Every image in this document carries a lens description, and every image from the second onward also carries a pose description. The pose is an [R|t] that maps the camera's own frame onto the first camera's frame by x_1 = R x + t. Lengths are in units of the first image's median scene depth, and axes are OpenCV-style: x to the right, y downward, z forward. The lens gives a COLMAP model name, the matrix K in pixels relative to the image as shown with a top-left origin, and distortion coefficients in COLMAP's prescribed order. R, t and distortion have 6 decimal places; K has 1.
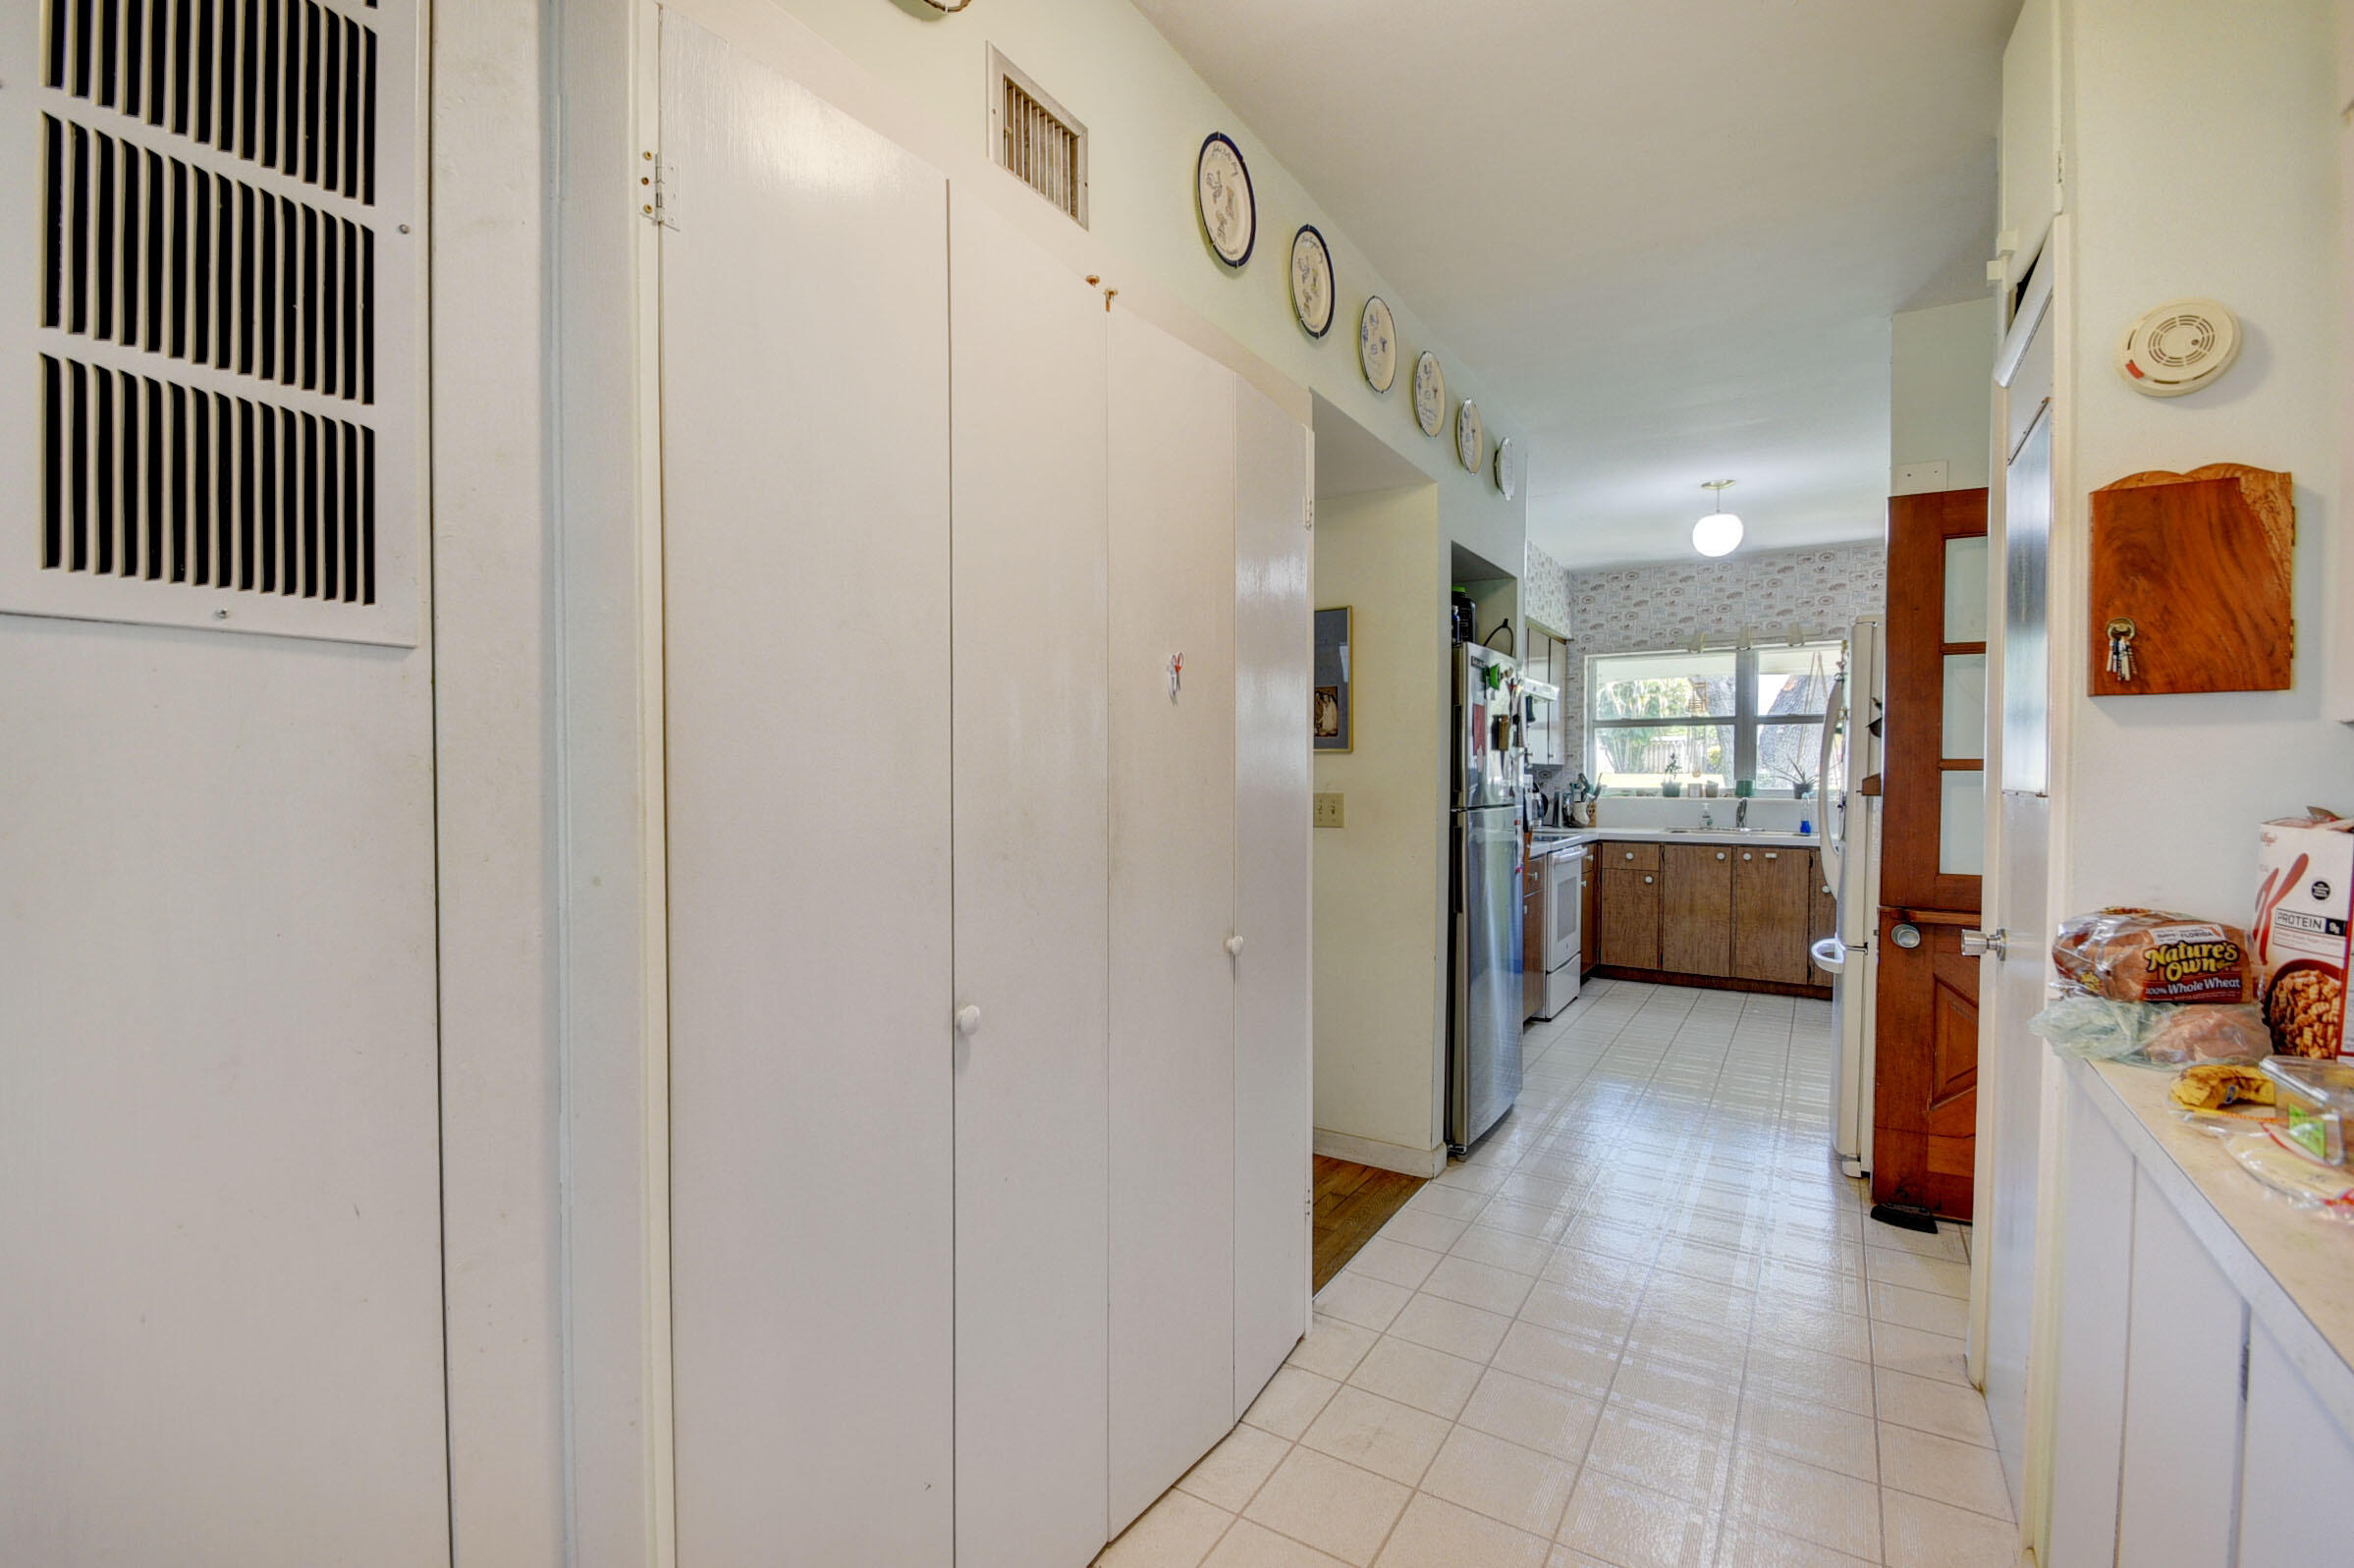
lens RADIAL K [[1048.3, 0, 1125.4], [0, 1048.3, 794.8], [0, 0, 1]] dist [0.010266, -0.000123]
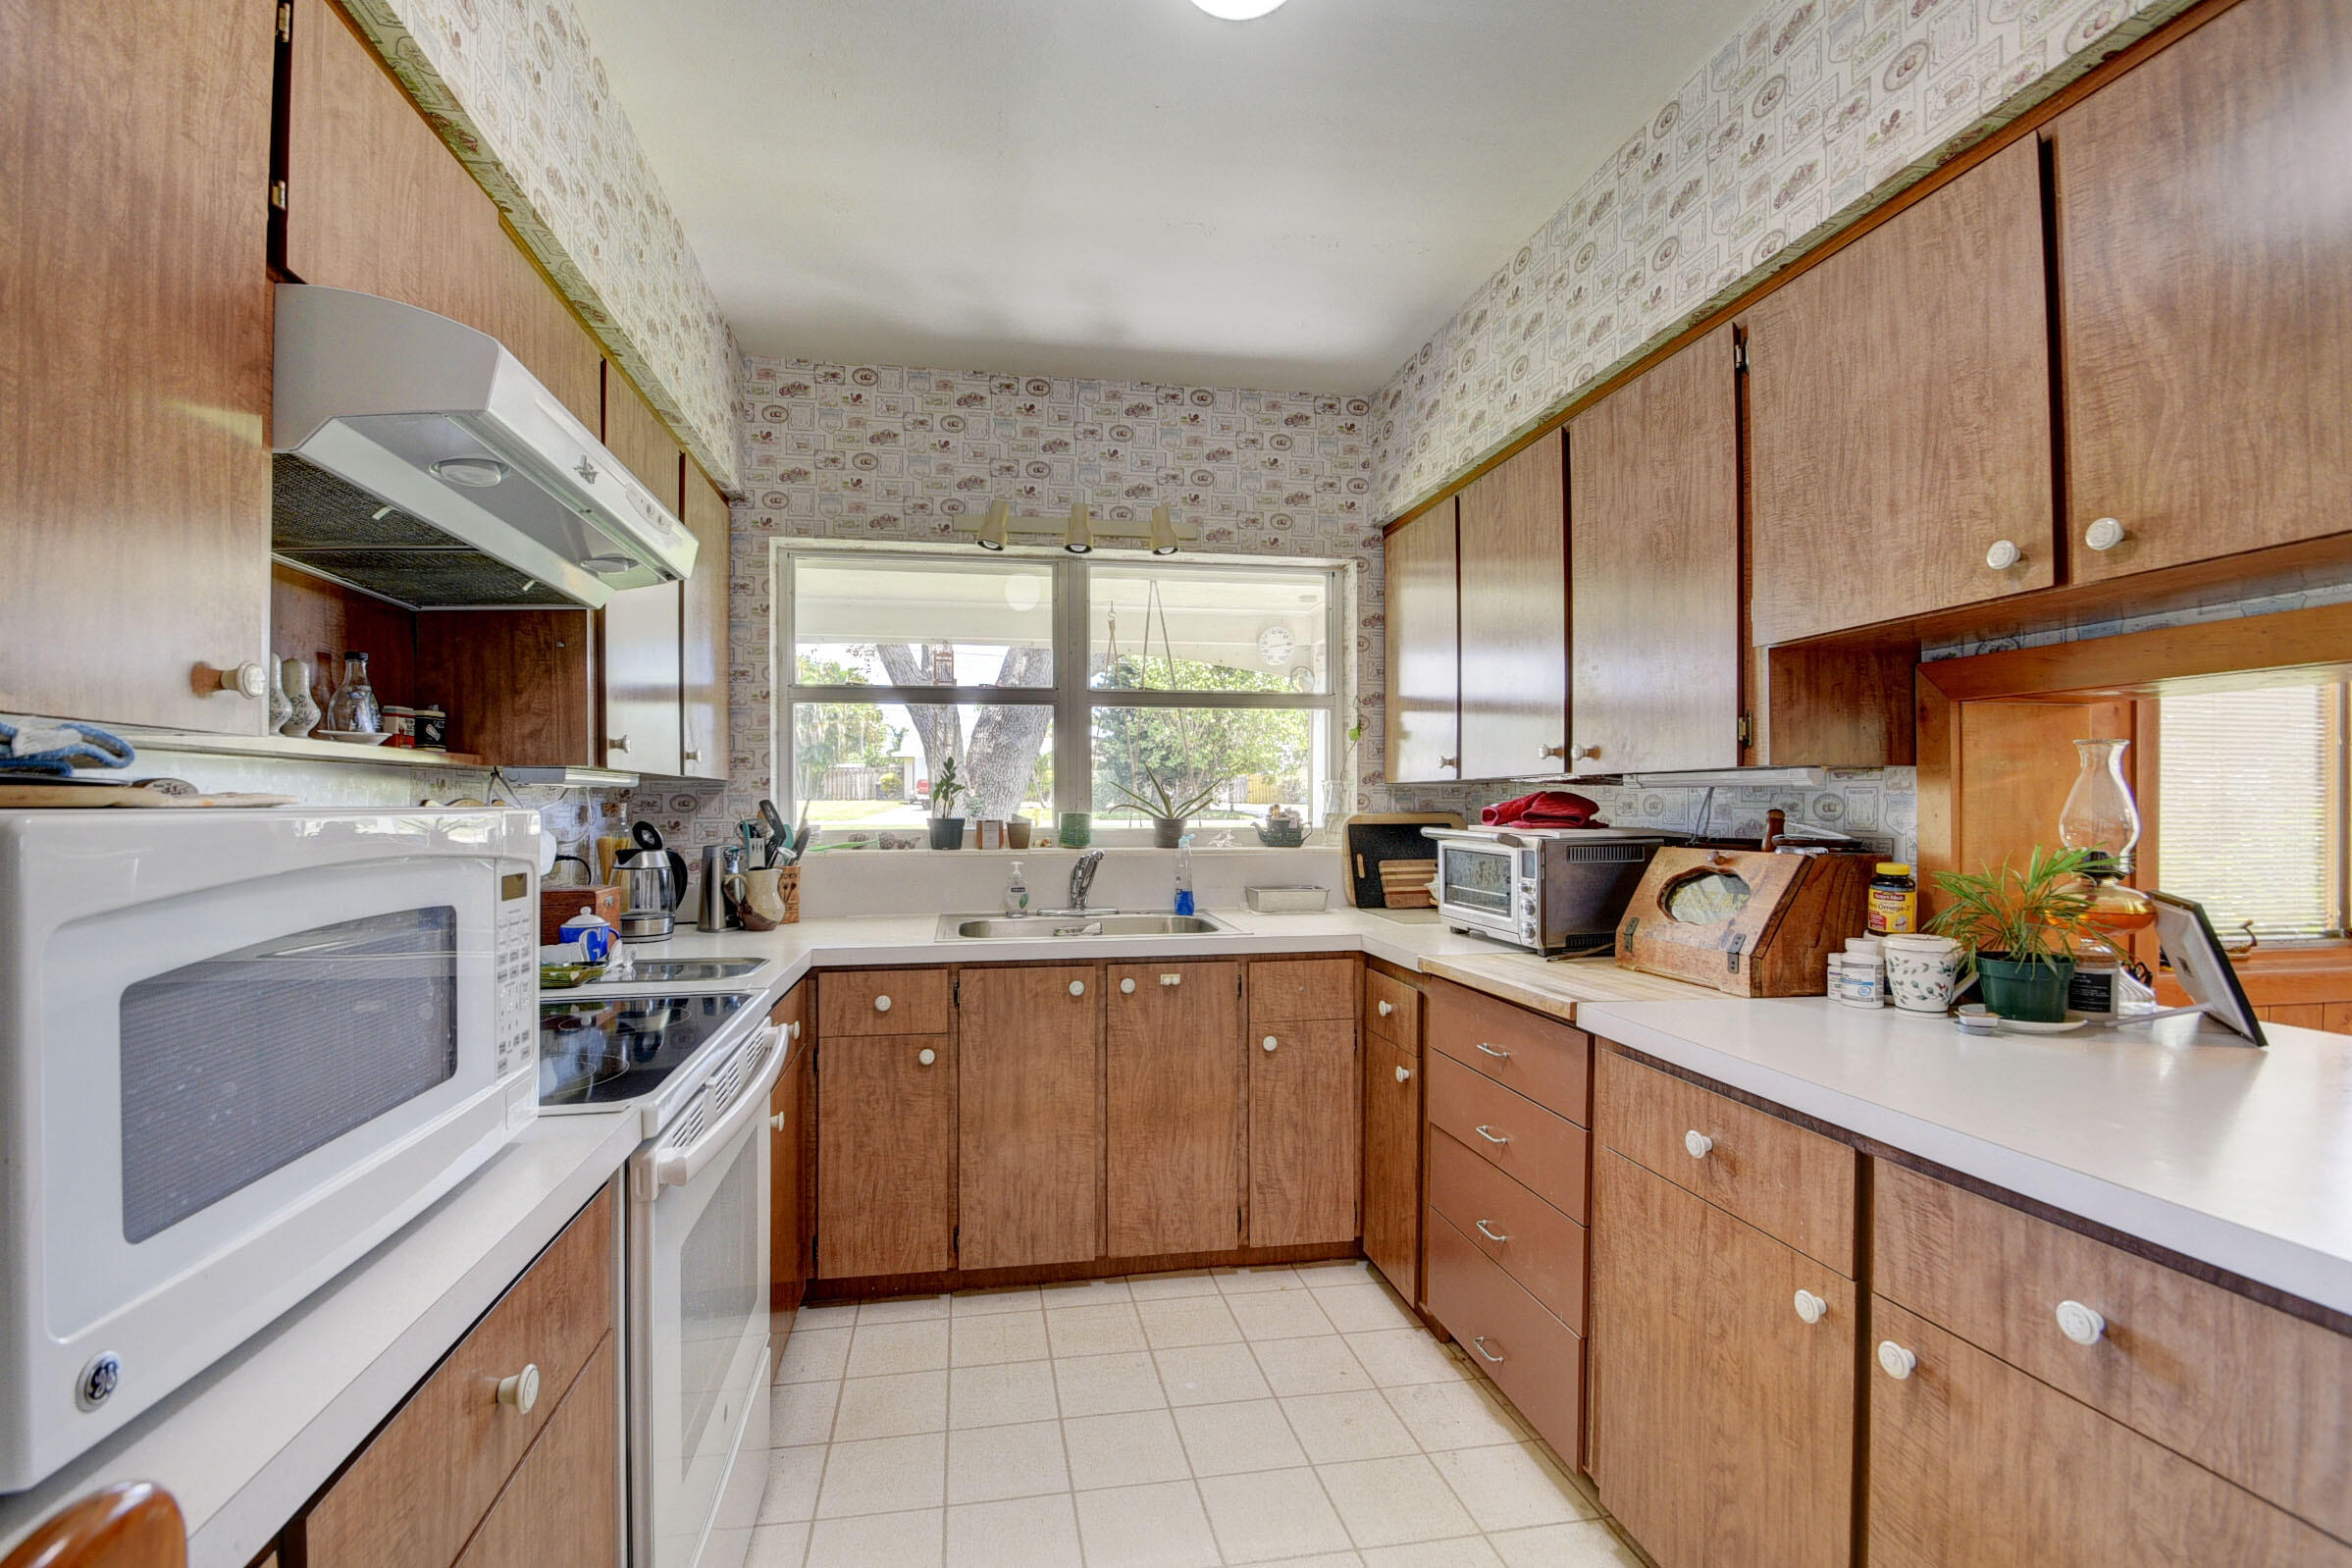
lens RADIAL K [[1035.8, 0, 1131.4], [0, 1035.8, 800.0], [0, 0, 1]] dist [0.012065, -0.016673]
pose [[0.731691, -0.003326, 0.681629, 0.270566], [0.017404, 0.999753, -0.013804, -0.012944], [-0.681415, 0.021964, 0.731568, 0.625072]]
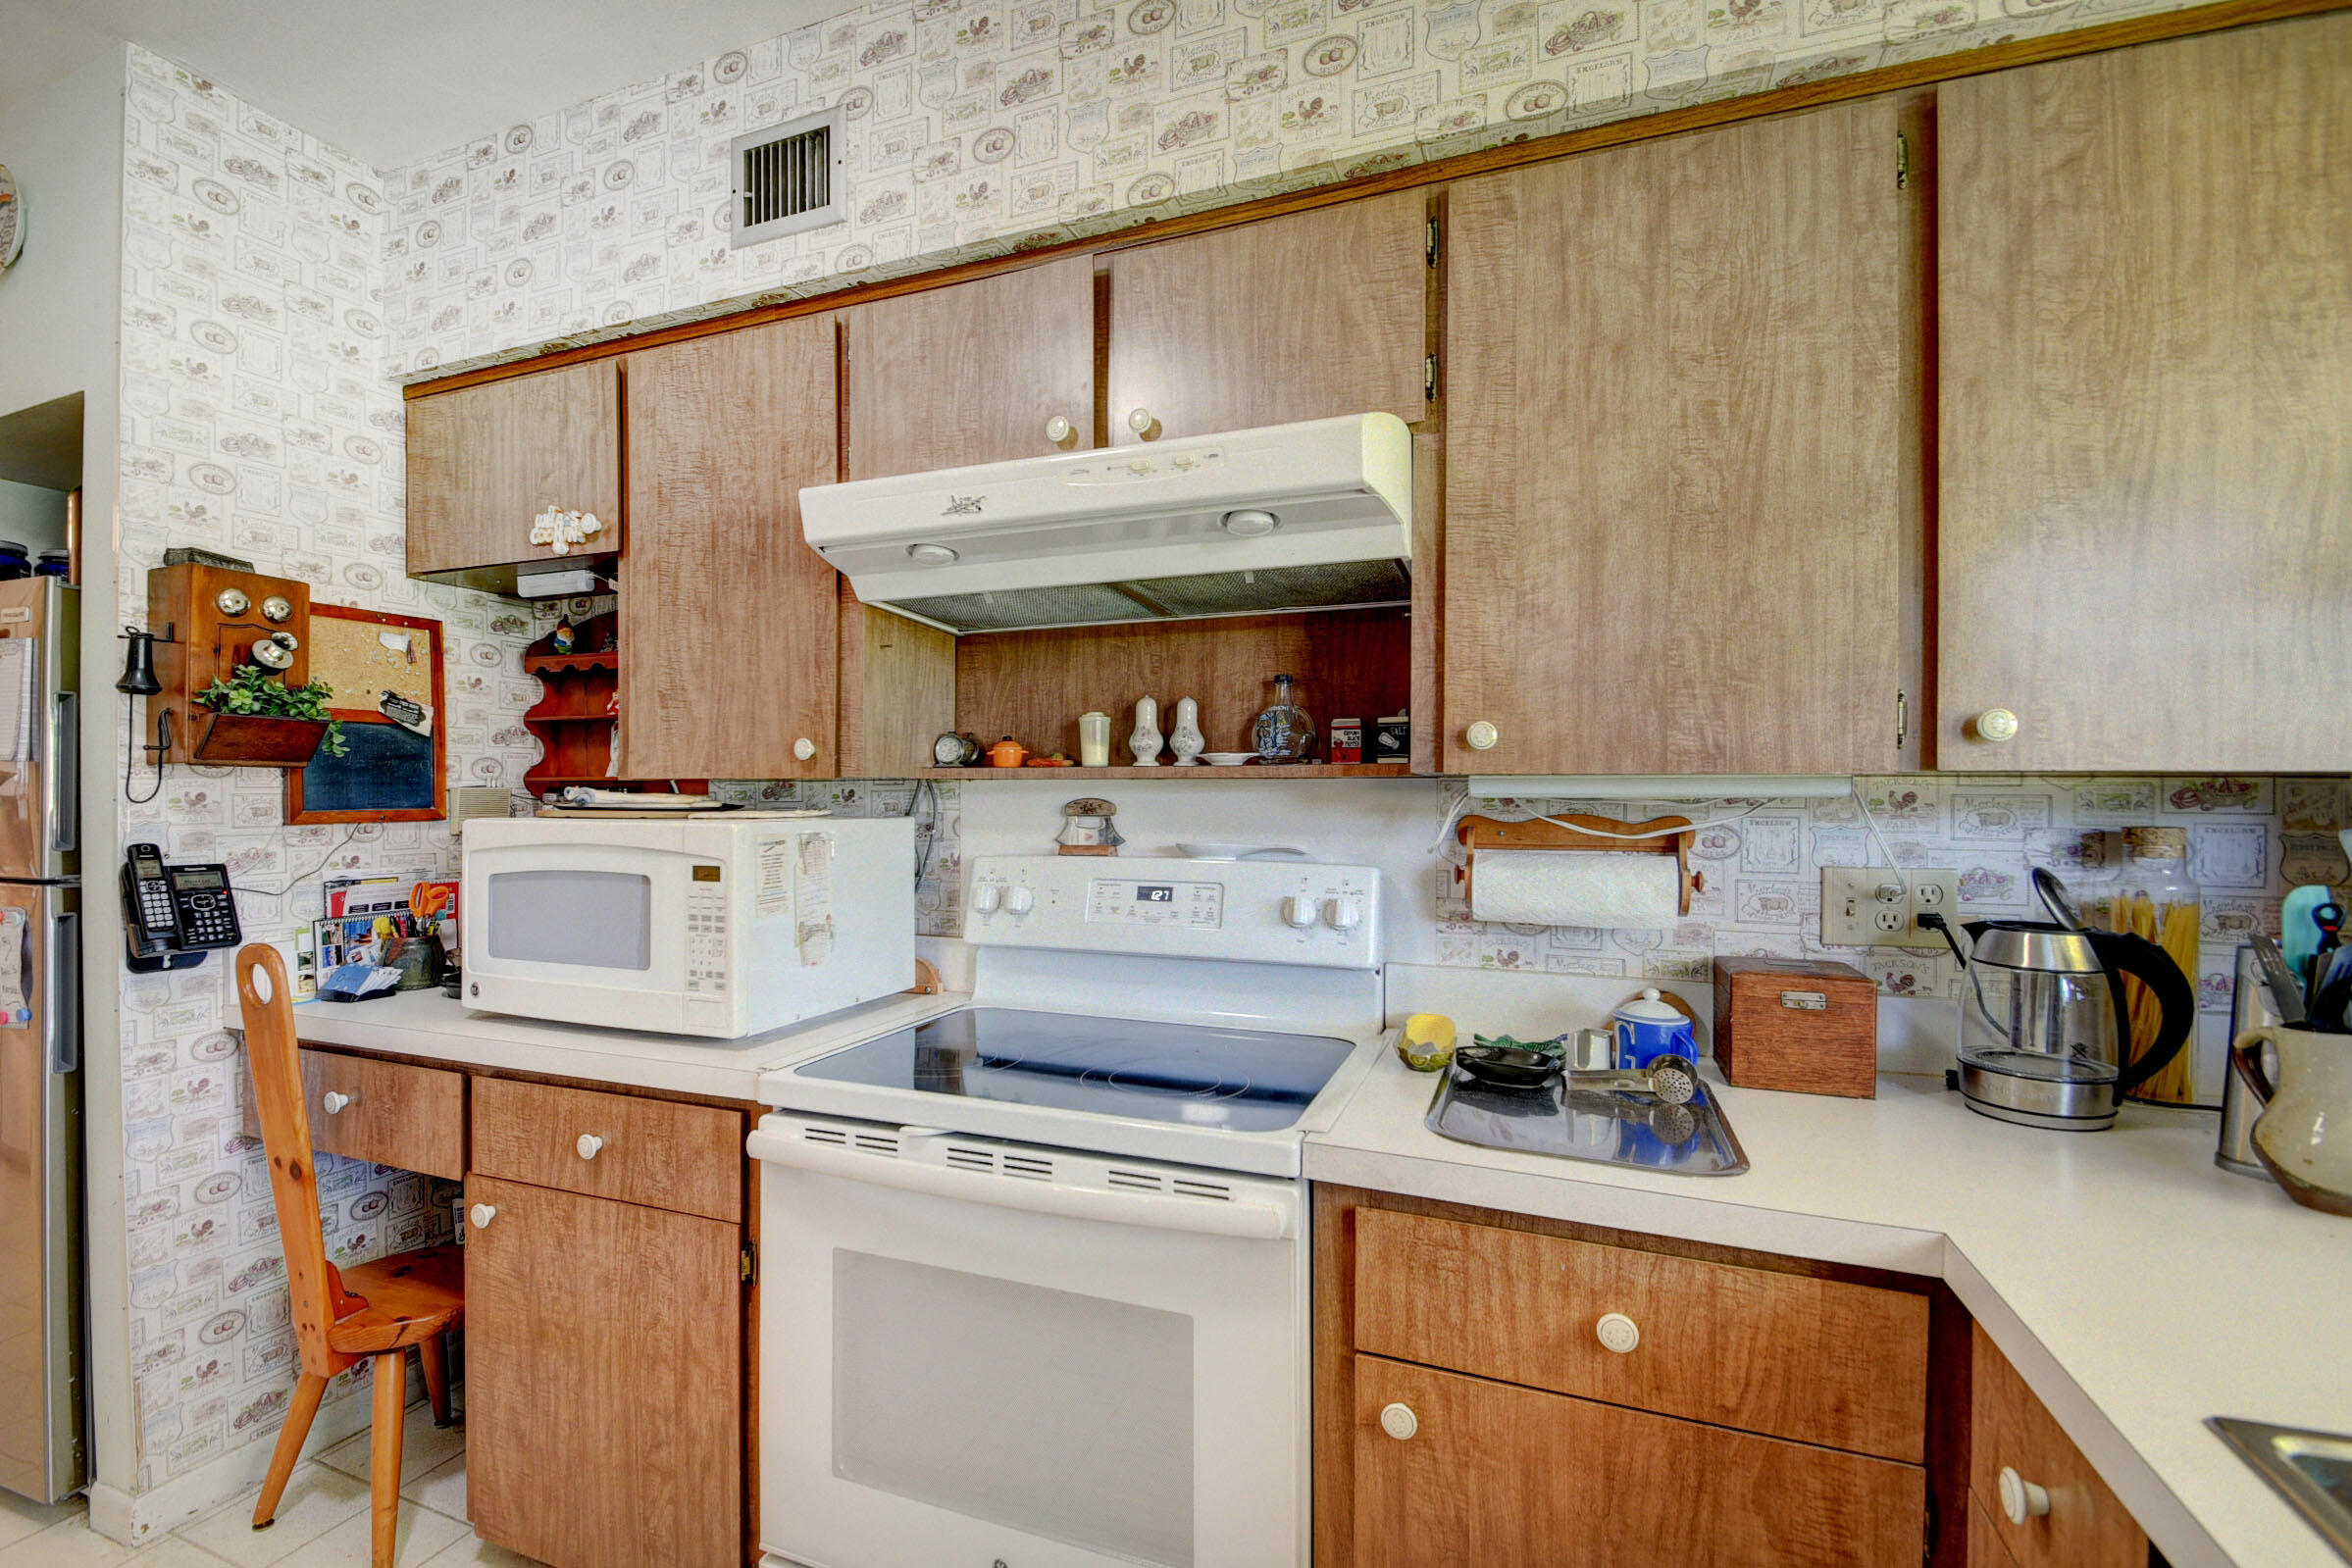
lens RADIAL K [[1047.4, 0, 1124.4], [0, 1047.4, 794.8], [0, 0, 1]] dist [0.010266, -0.000123]
pose [[0.193514, -0.003084, -0.981093, 0.568914], [-0.020896, 0.999755, -0.007264, -0.022311], [0.980875, 0.021906, 0.193402, 0.852025]]
